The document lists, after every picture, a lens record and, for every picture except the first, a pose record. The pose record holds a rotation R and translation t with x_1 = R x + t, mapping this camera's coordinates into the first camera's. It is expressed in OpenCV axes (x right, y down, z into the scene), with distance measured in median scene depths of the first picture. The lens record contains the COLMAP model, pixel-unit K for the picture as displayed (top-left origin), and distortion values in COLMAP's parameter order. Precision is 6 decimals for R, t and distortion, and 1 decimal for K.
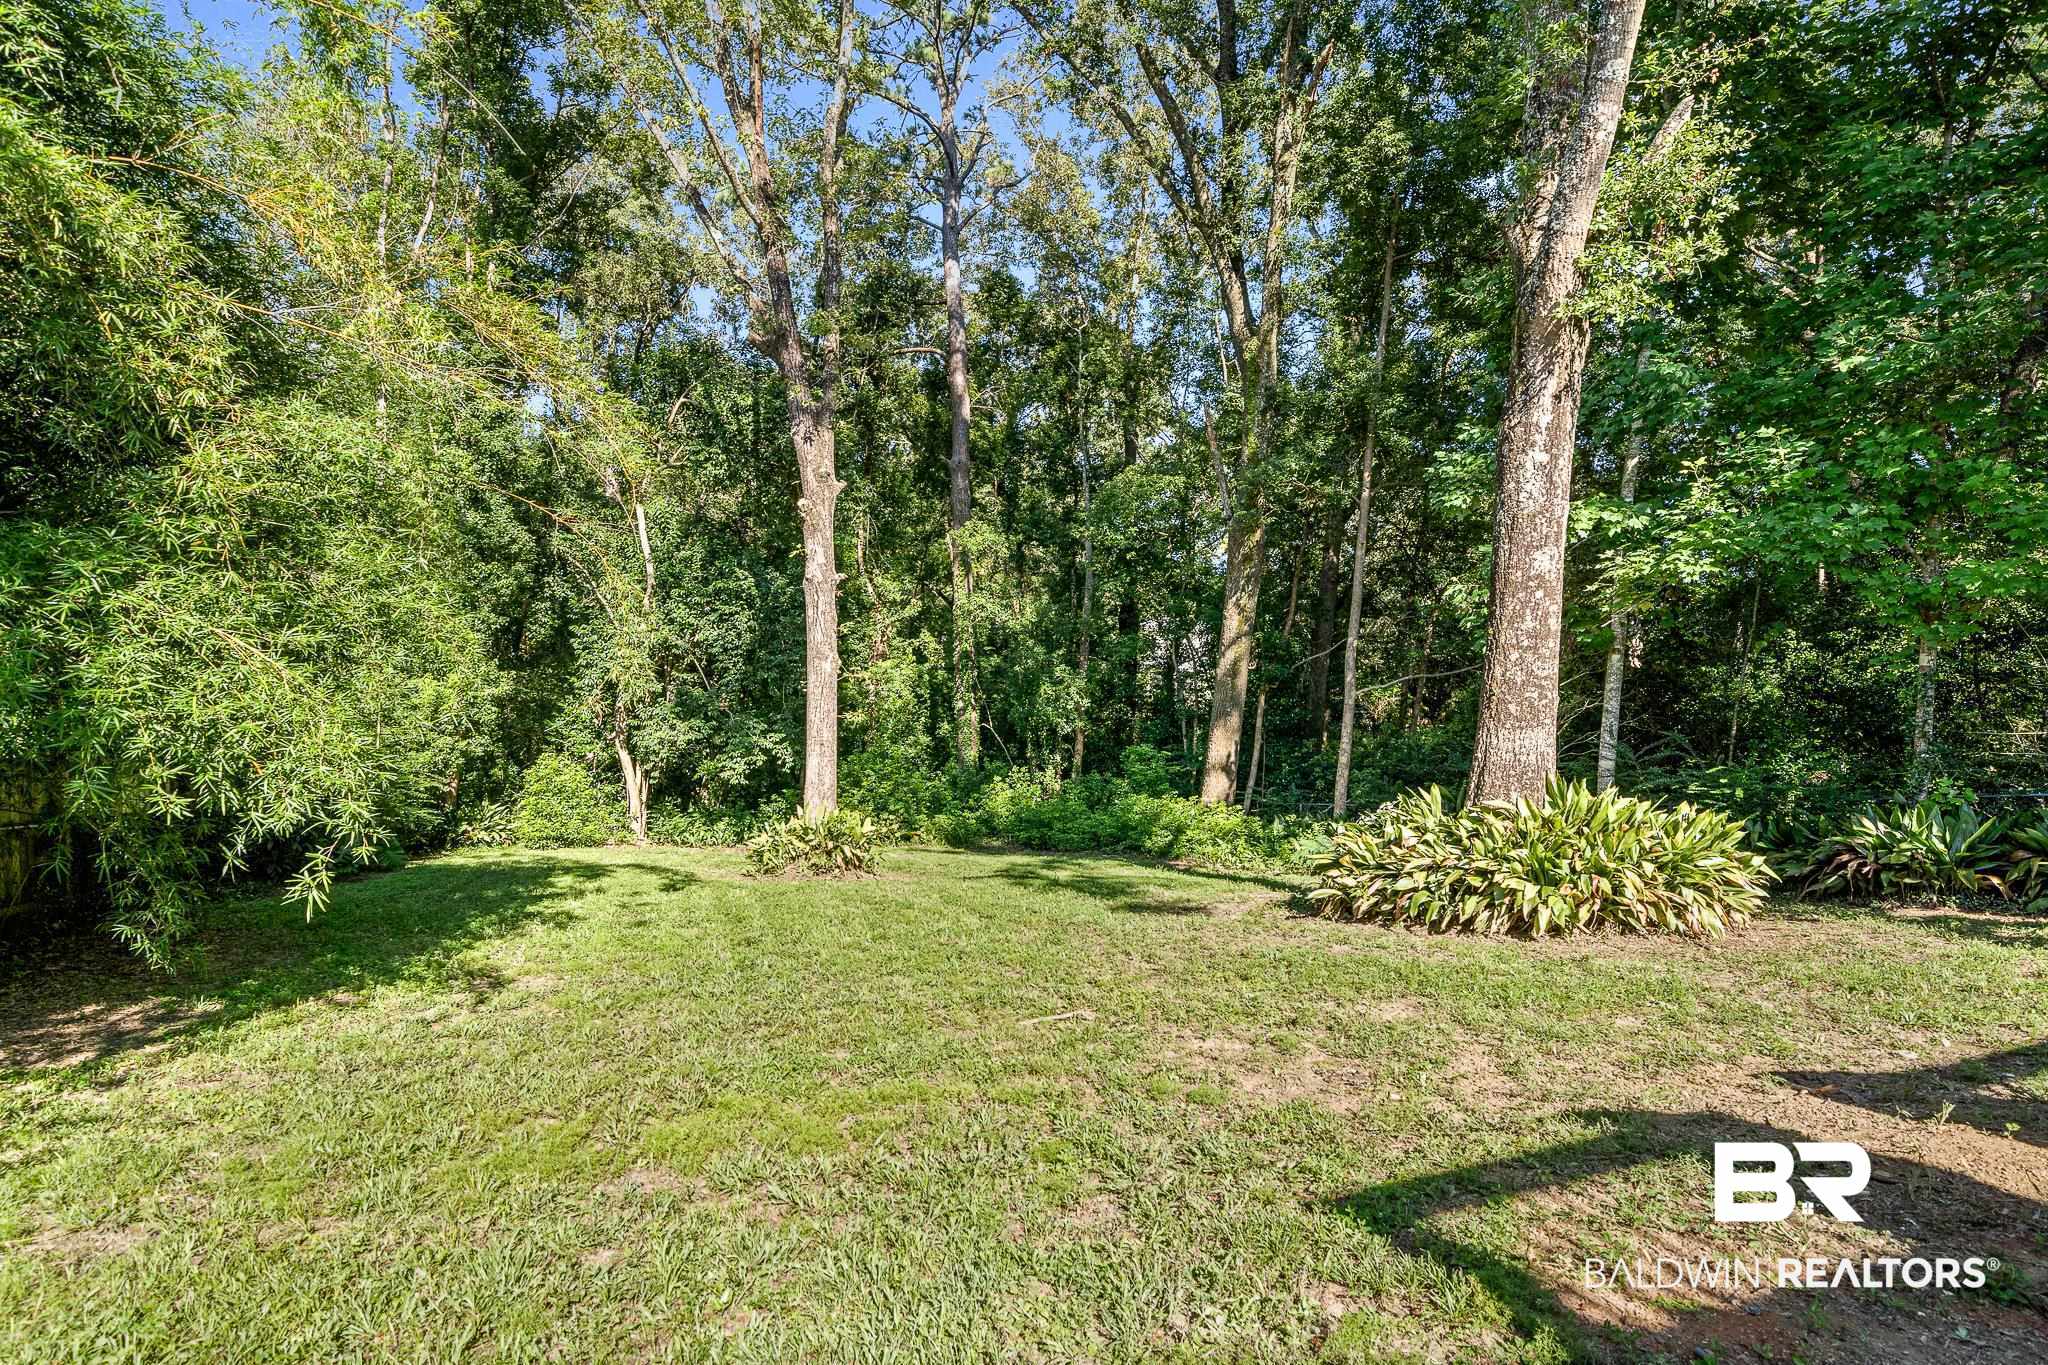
lens RADIAL K [[1052.6, 0, 1026.8], [0, 1052.6, 688.8], [0, 0, 1]] dist [-0.003096, -0.000174]
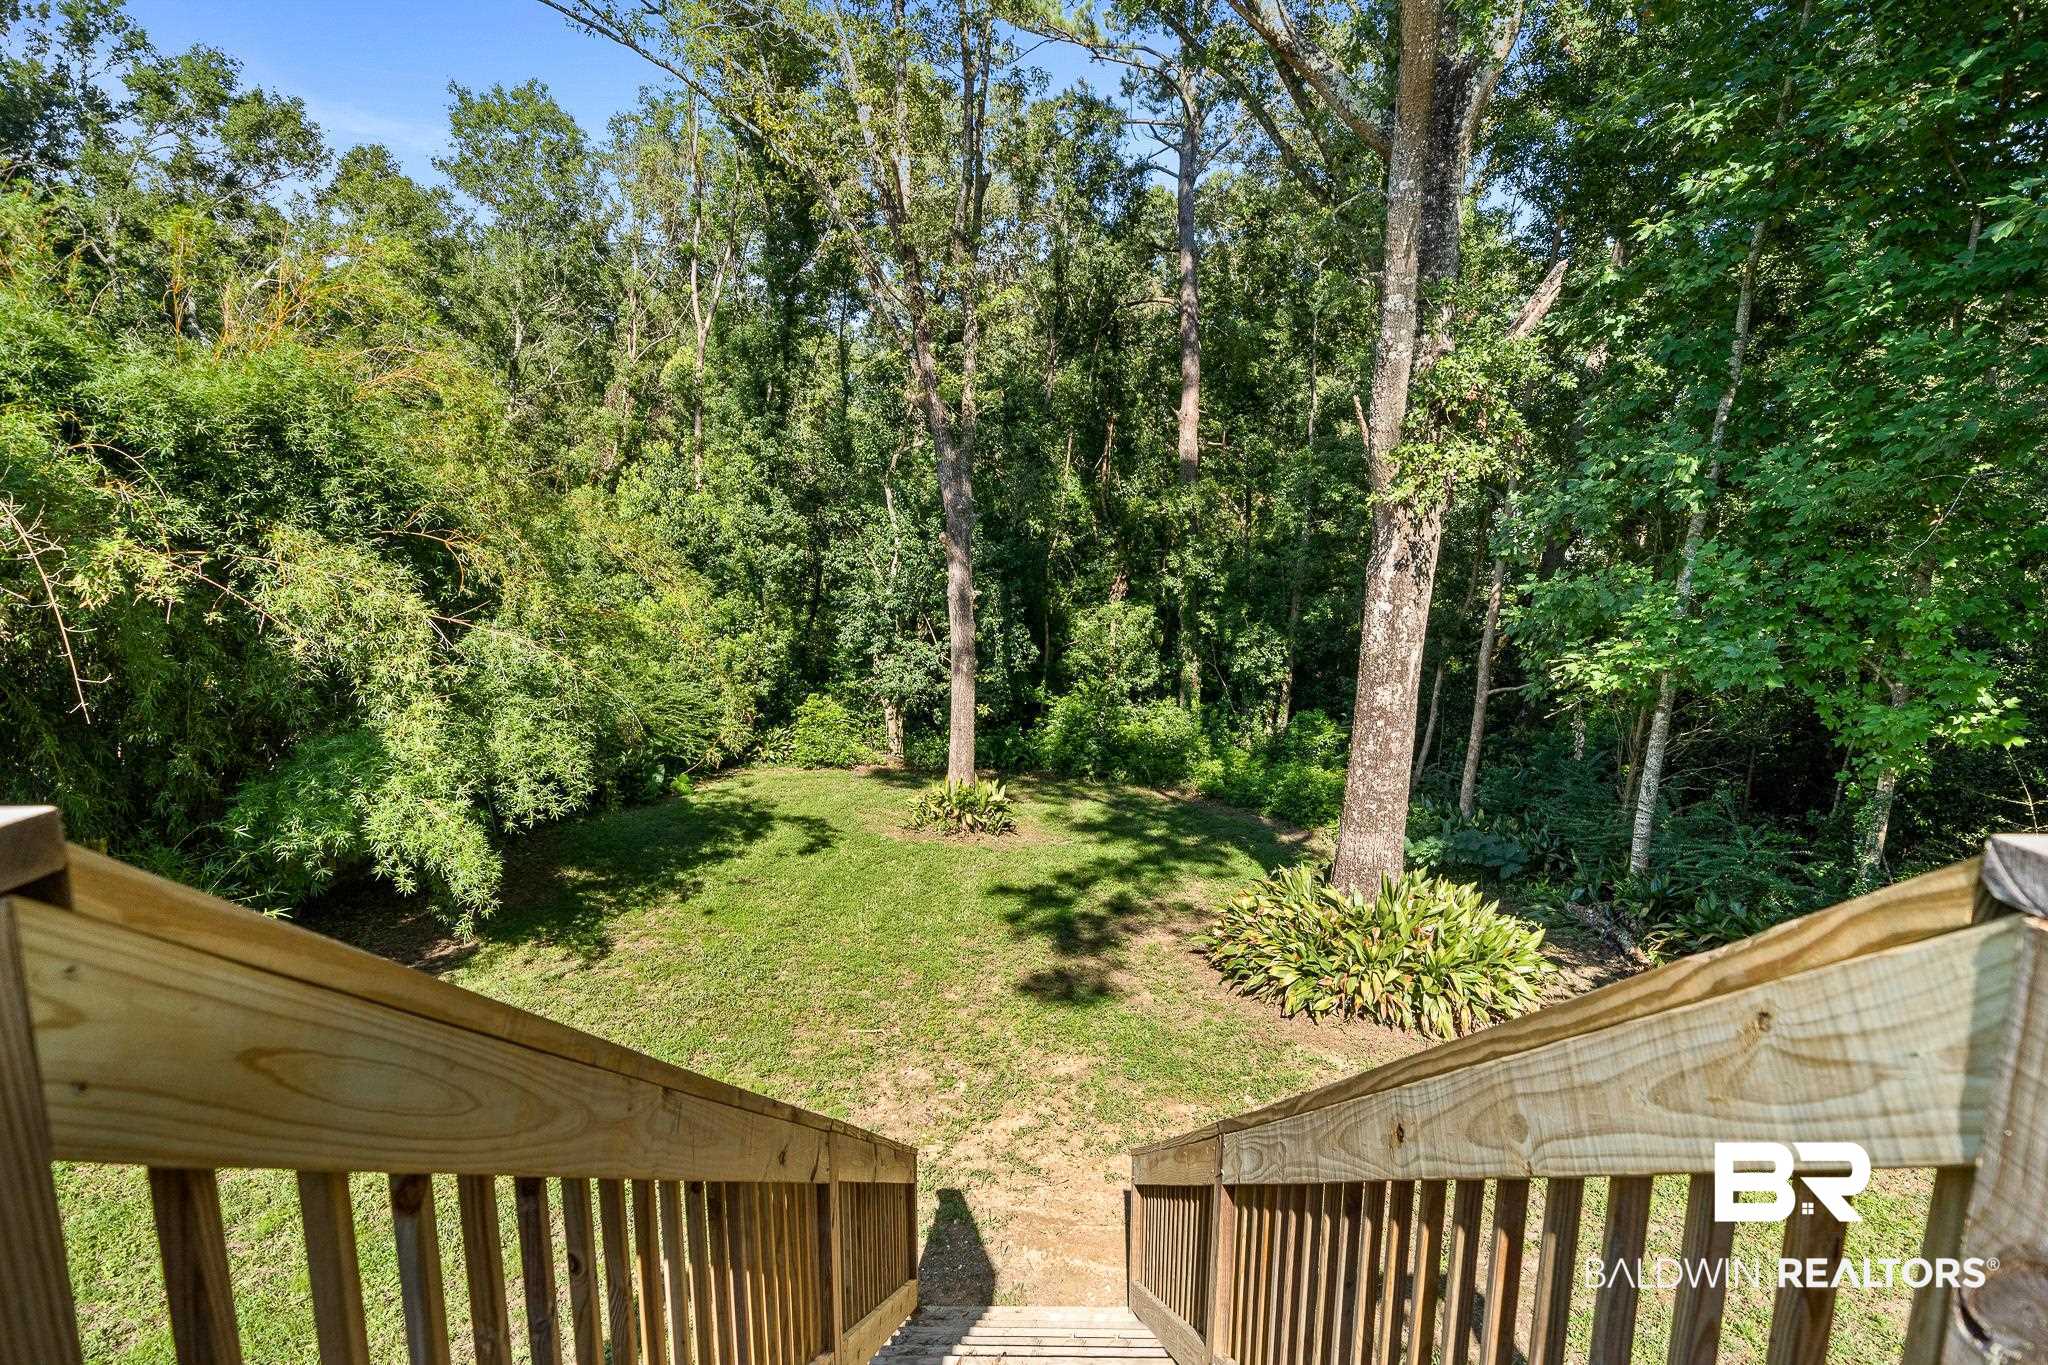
lens RADIAL K [[1058.2, 0, 1026.2], [0, 1058.2, 695.2], [0, 0, 1]] dist [0.004498, -0.001139]
pose [[0.935370, 0.060255, -0.348500, 0.313468], [-0.009895, 0.989453, 0.144516, -0.169872], [0.353533, -0.131728, 0.926101, -0.128524]]
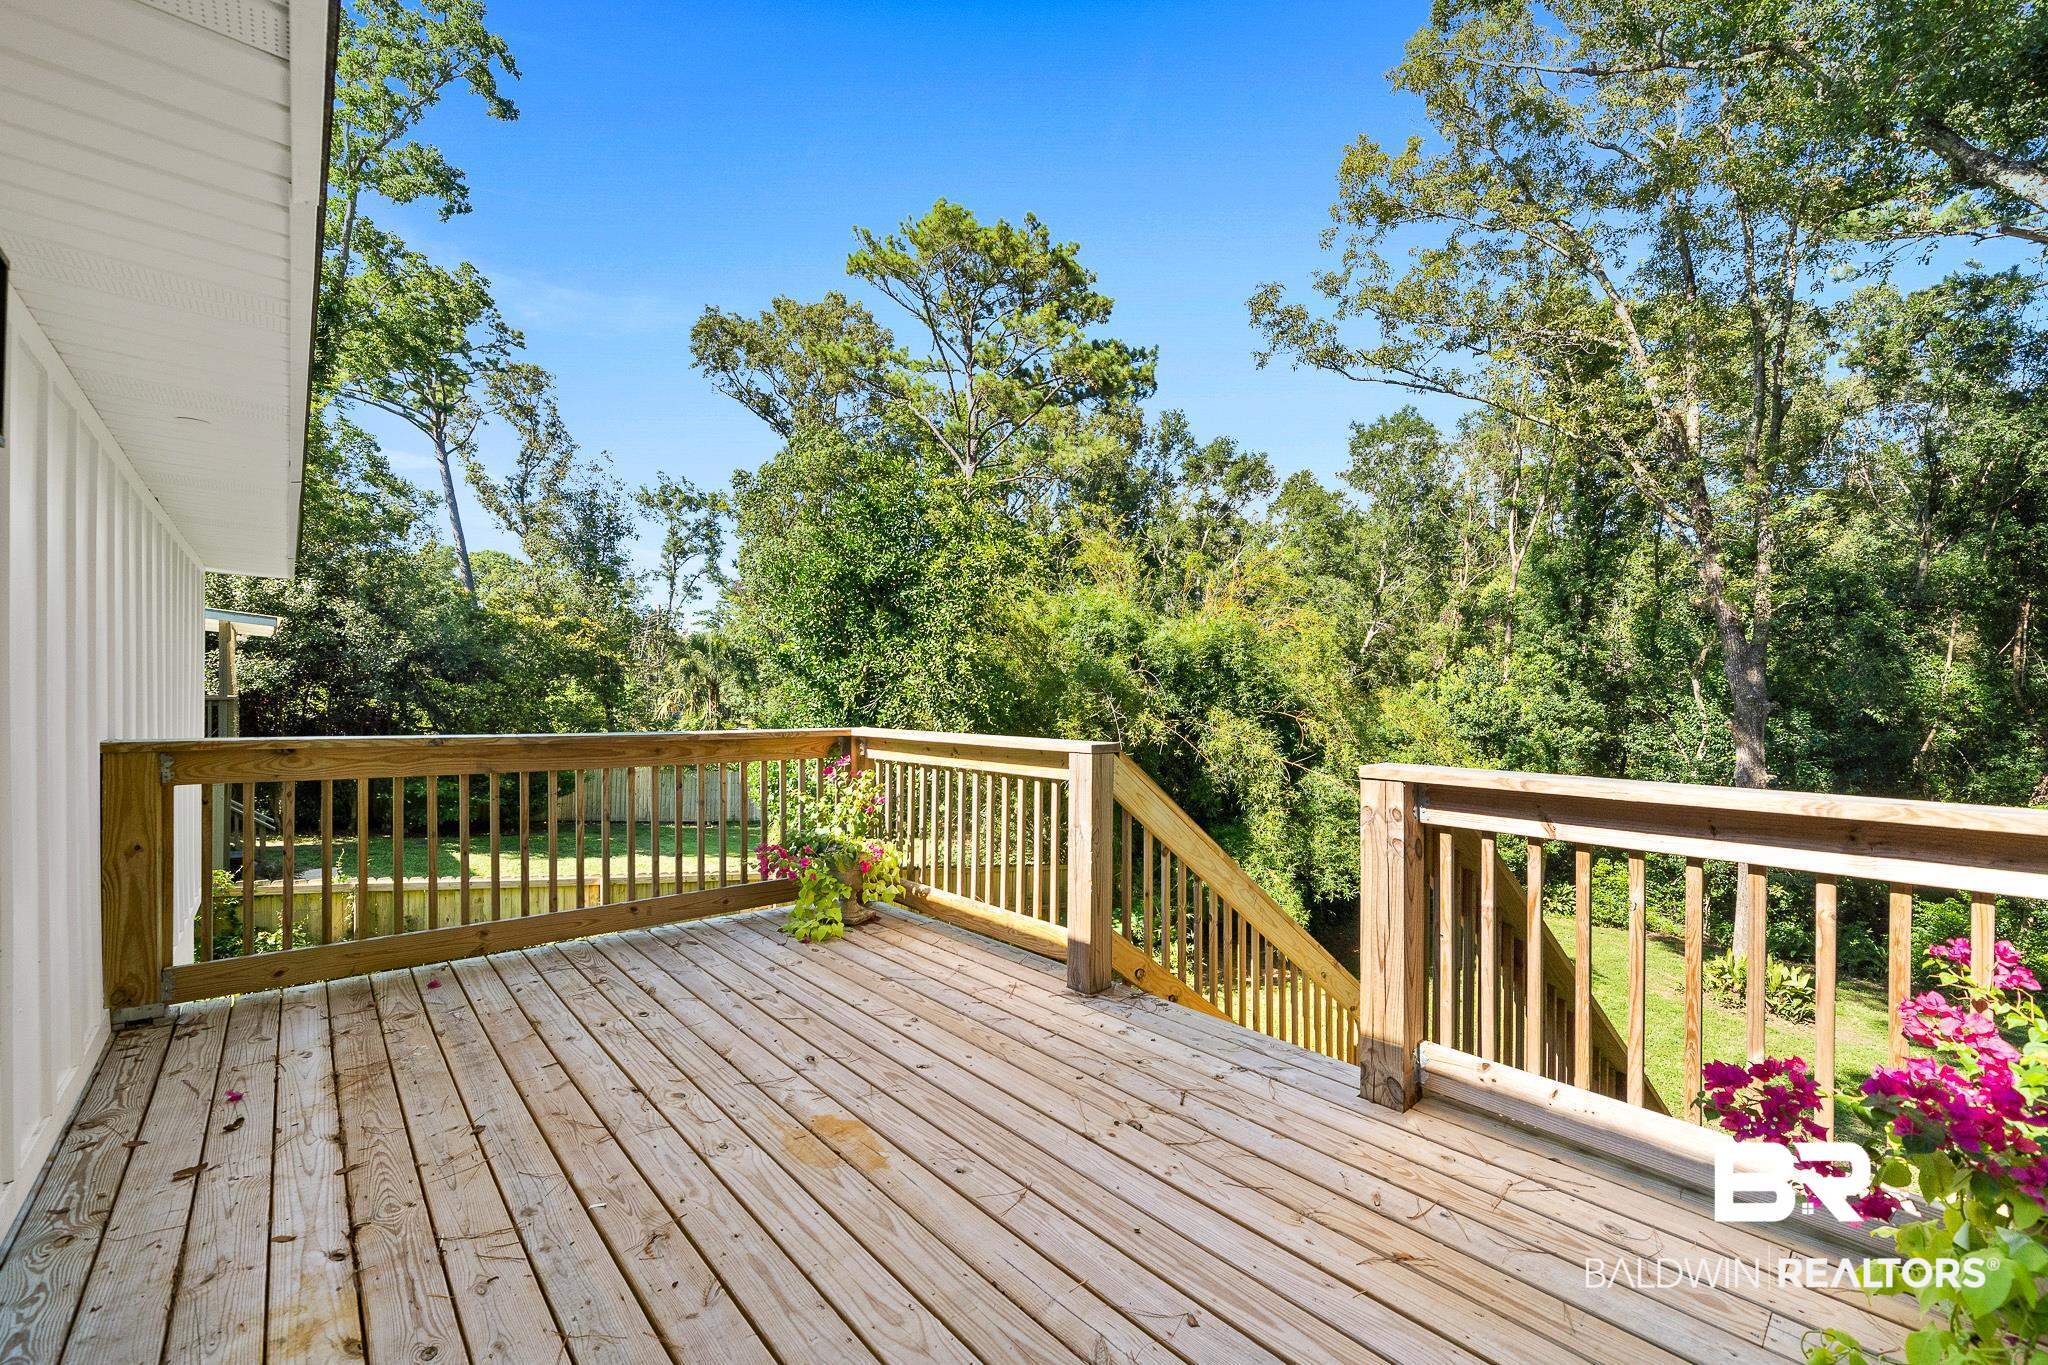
lens RADIAL K [[839.0, 0, 1031.1], [0, 839.0, 695.7], [0, 0, 1]] dist [-0.002158, -0.000660]
pose [[0.355965, -0.003057, -0.934494, 0.461431], [-0.028180, 0.999505, -0.014003, -0.168882], [0.934074, 0.031319, 0.355703, -0.204882]]
